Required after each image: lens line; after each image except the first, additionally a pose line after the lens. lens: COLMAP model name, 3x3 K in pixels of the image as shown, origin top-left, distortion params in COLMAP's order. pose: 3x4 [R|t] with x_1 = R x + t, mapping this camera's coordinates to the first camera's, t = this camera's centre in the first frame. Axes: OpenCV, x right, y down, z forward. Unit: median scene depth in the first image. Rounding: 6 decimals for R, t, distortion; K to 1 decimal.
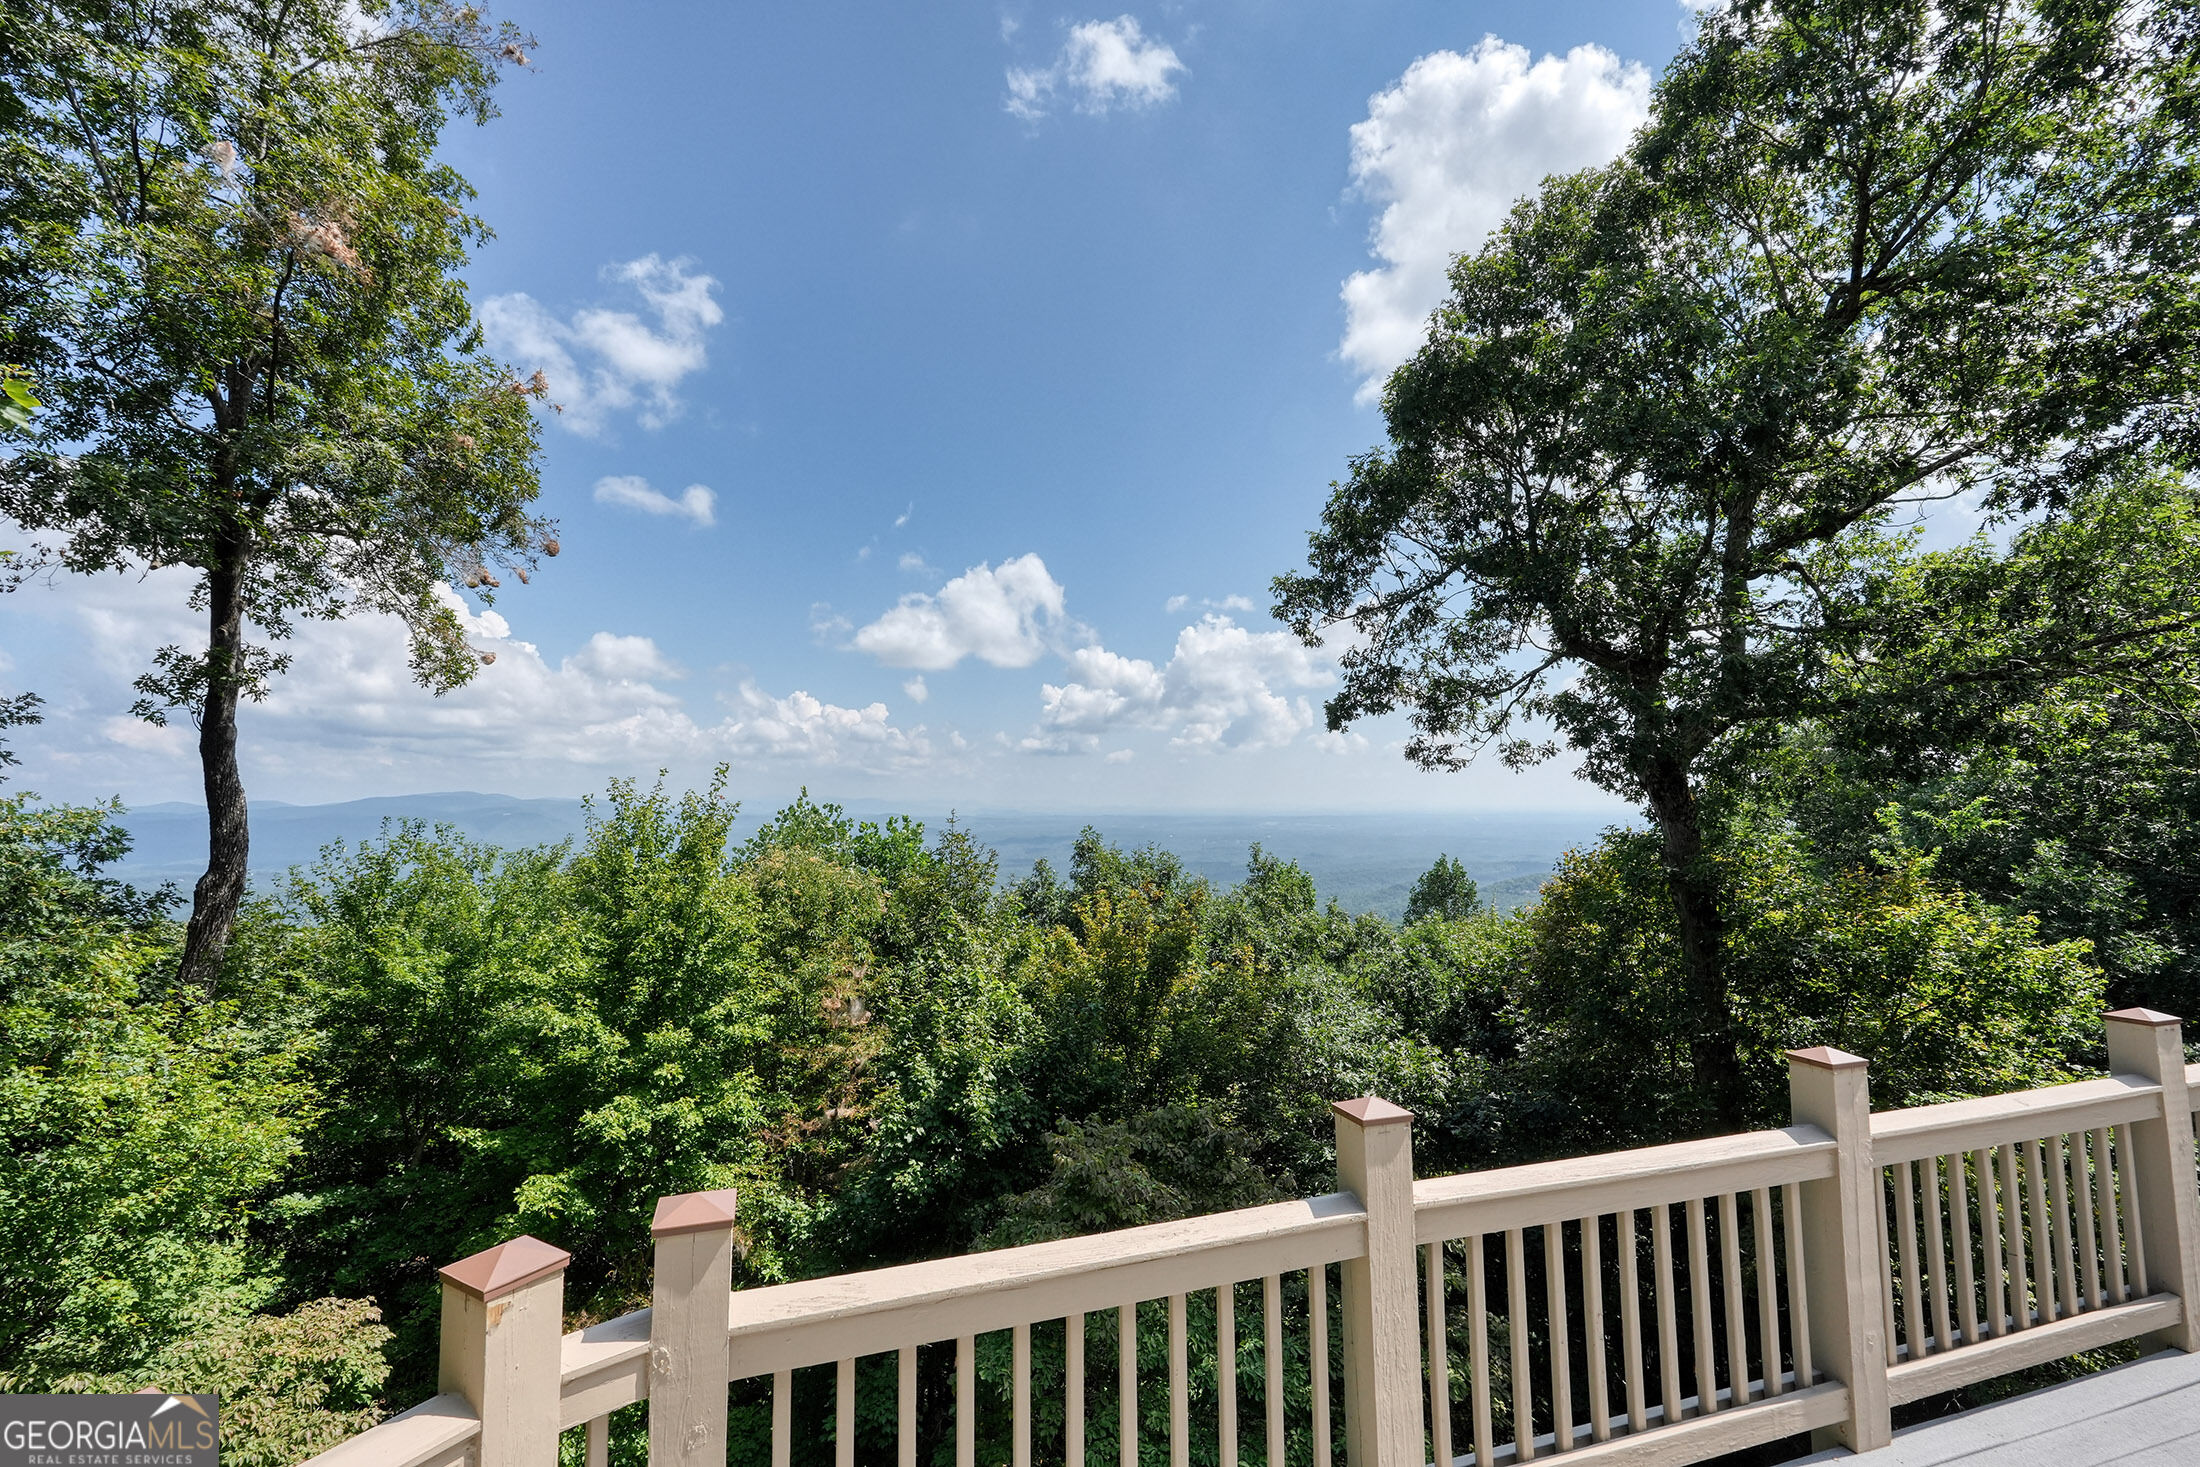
lens RADIAL K [[944.8, 0, 1083.3], [0, 944.8, 737.3], [0, 0, 1]] dist [0.006089, -0.000737]
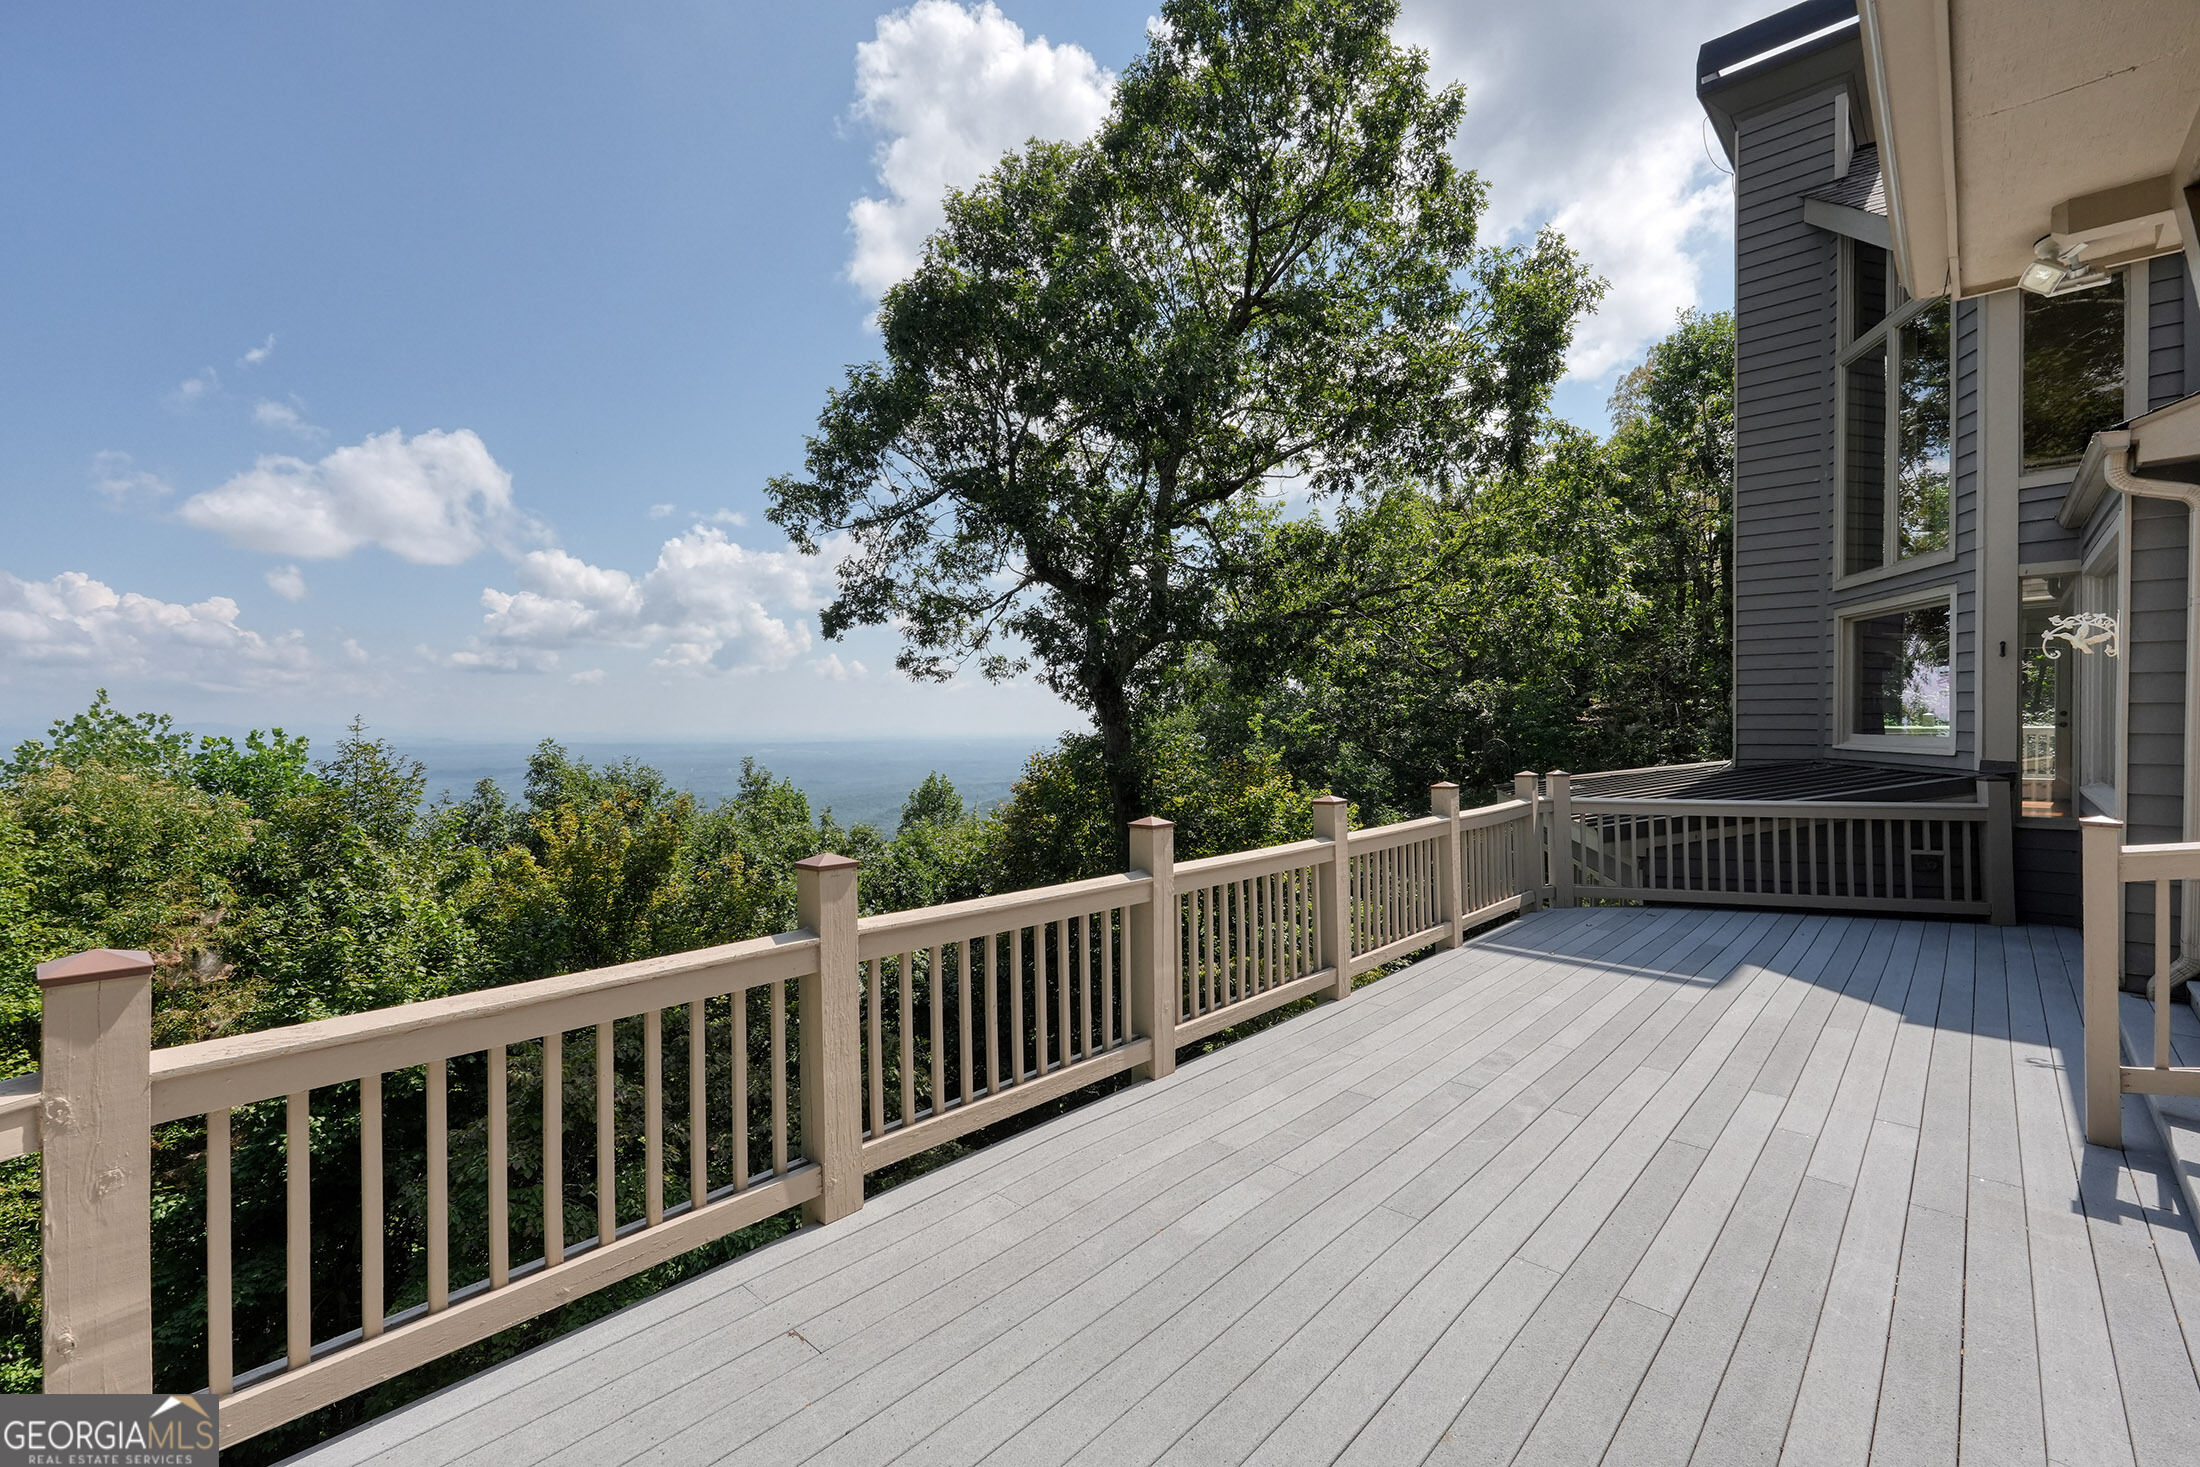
lens RADIAL K [[967.9, 0, 1094.1], [0, 967.9, 722.4], [0, 0, 1]] dist [0.005958, -0.000829]
pose [[0.867626, -0.000666, 0.497217, -0.003316], [-0.028035, 0.998343, 0.050257, 0.023016], [-0.496427, -0.057543, 0.866169, -0.042446]]
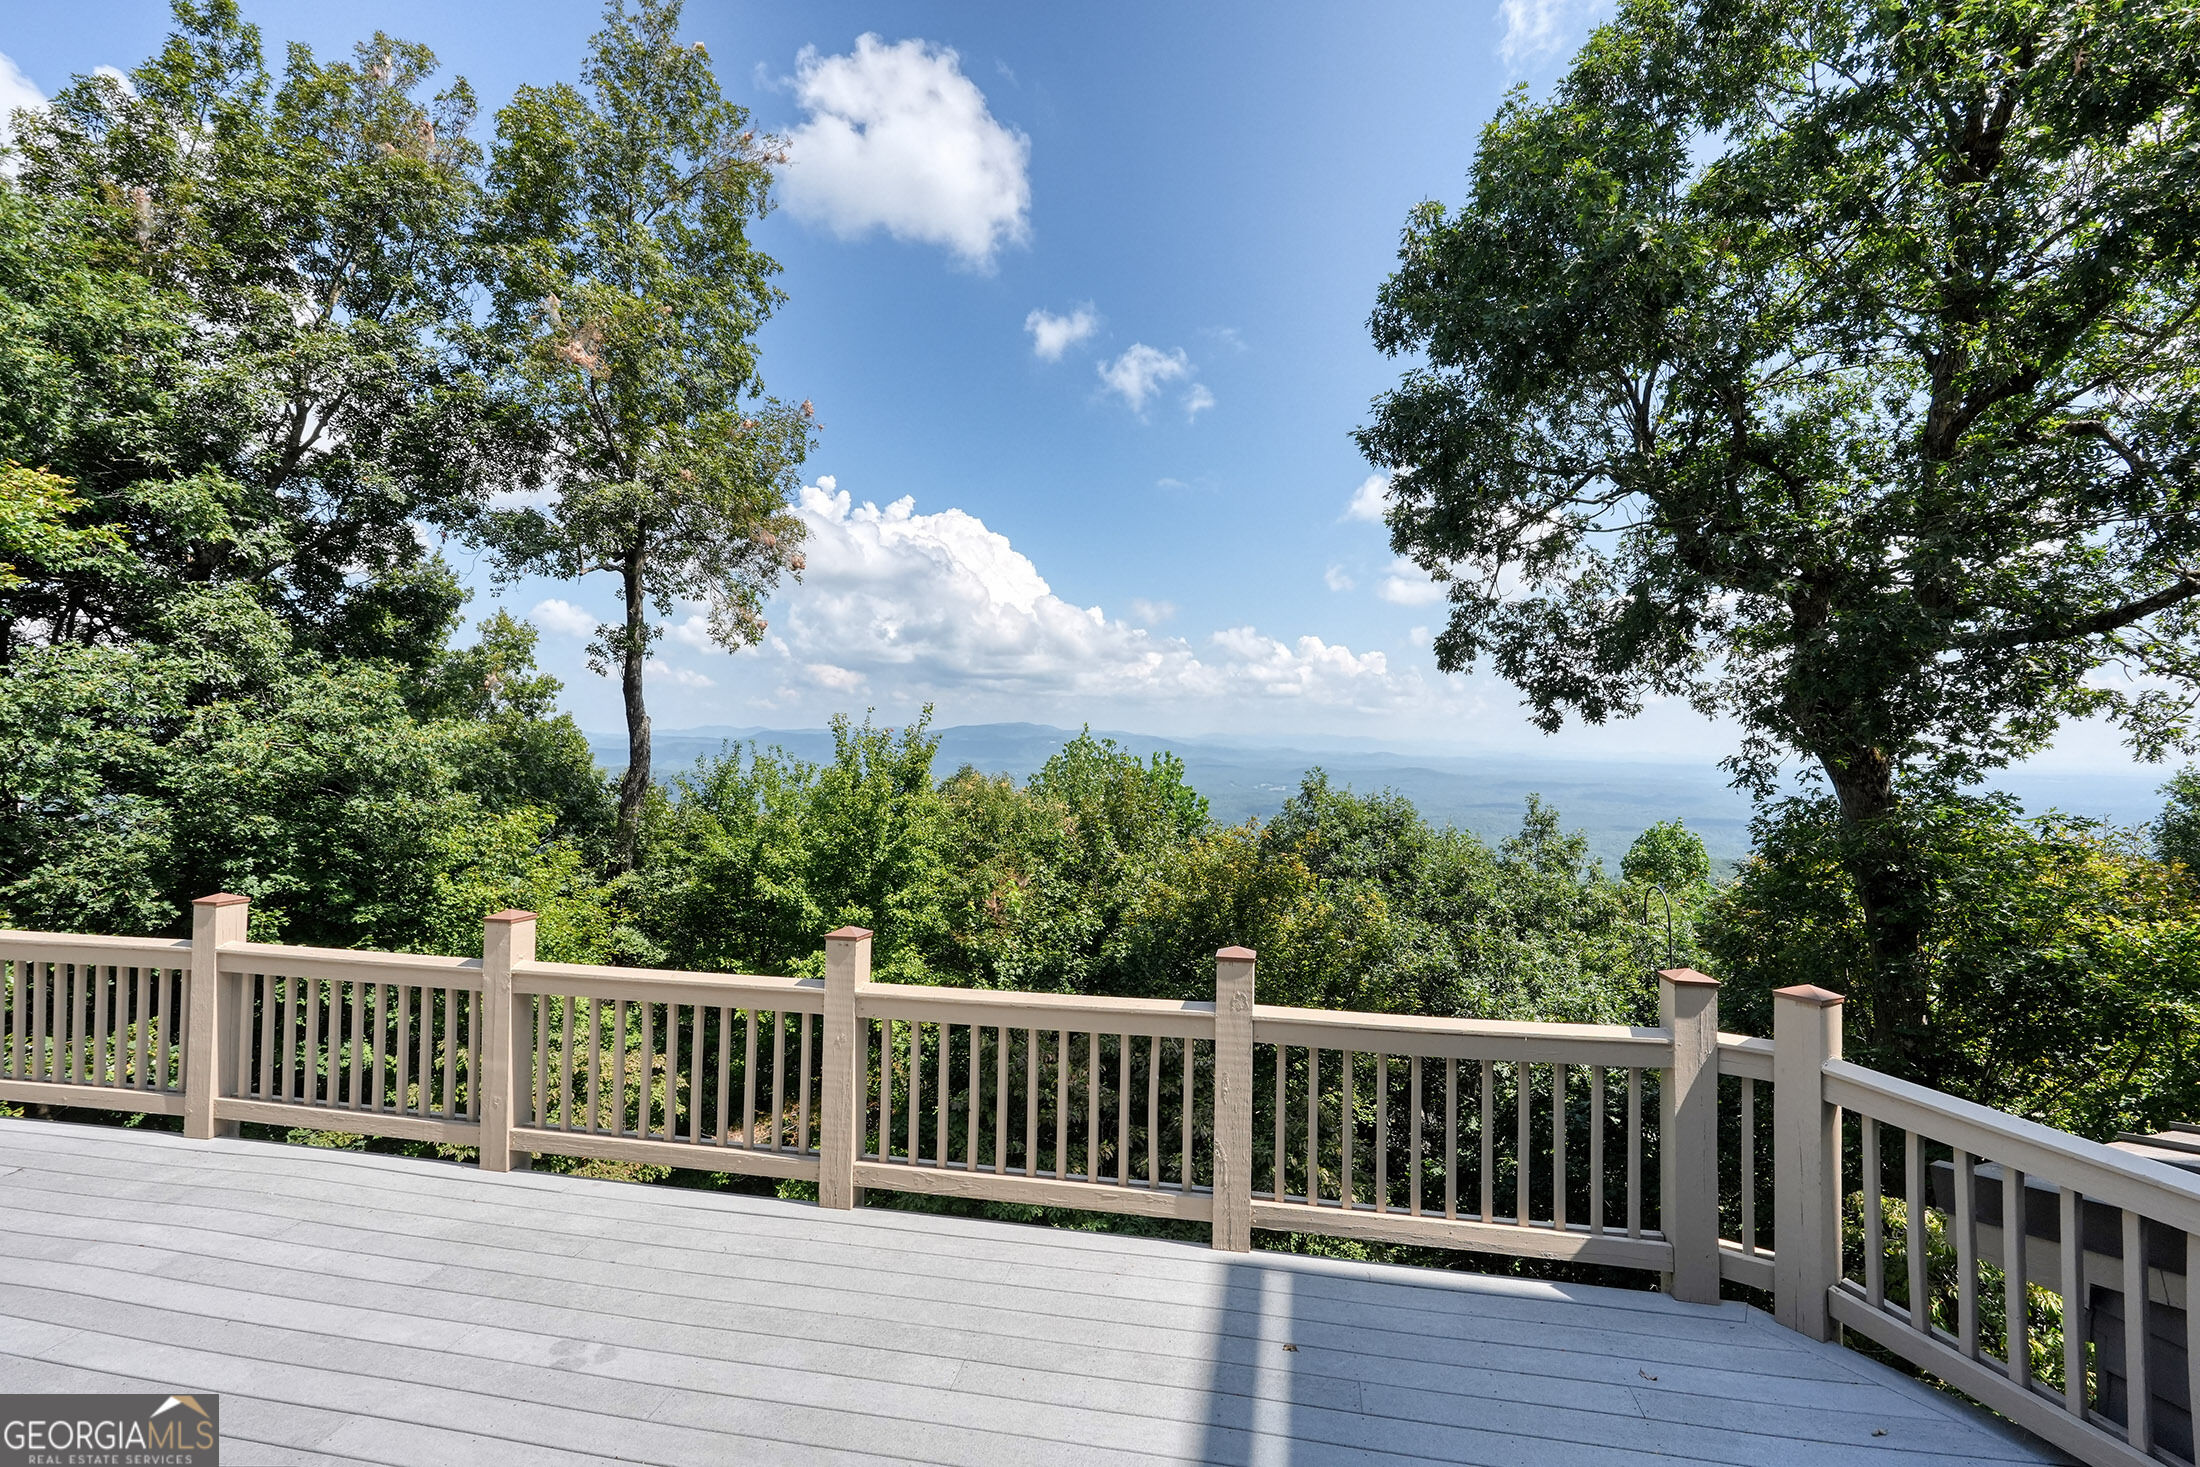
lens RADIAL K [[961.4, 0, 1102.3], [0, 961.4, 727.4], [0, 0, 1]] dist [0.006732, -0.000585]
pose [[0.881439, 0.017295, -0.471982, 0.330170], [0.008355, 0.998602, 0.052196, -0.002638], [0.472225, -0.049951, 0.880062, 0.000344]]
